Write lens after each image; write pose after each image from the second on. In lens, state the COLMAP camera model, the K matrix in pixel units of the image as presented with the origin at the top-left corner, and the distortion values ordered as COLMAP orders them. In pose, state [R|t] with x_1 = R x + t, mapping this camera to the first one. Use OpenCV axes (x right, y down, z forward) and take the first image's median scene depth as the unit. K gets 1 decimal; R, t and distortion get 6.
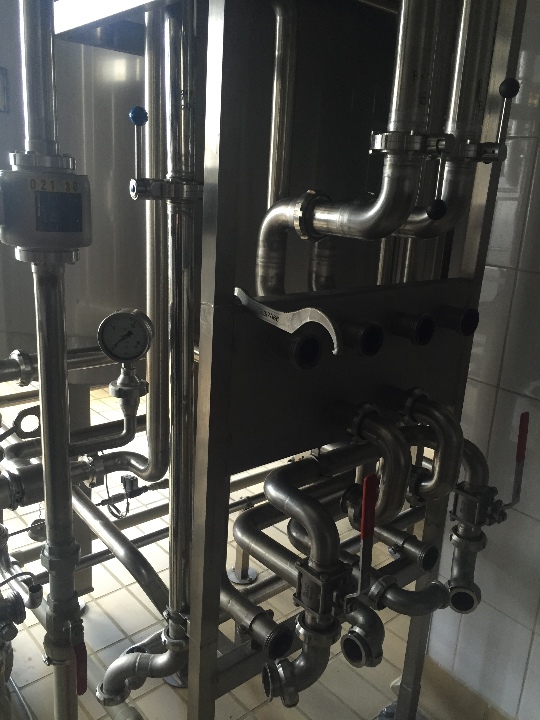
lens RADIAL K [[621.5, 0, 270.6], [0, 621.5, 360.3], [0, 0, 1]] dist [0.074275, -0.088912]
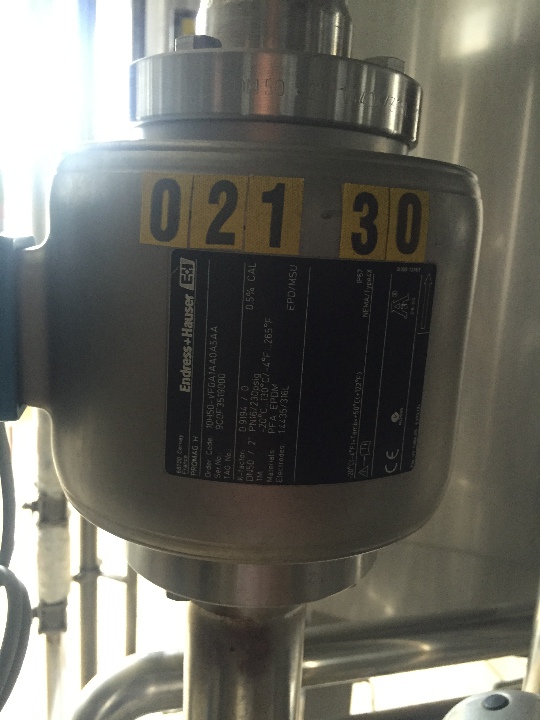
lens RADIAL K [[621.5, 0, 270.6], [0, 621.5, 360.3], [0, 0, 1]] dist [0.074275, -0.088912]
pose [[0.905737, 0.083301, -0.415573, -0.271095], [-0.121096, 0.990485, -0.065387, -0.224860], [0.406172, 0.109548, 0.907207, 0.834970]]
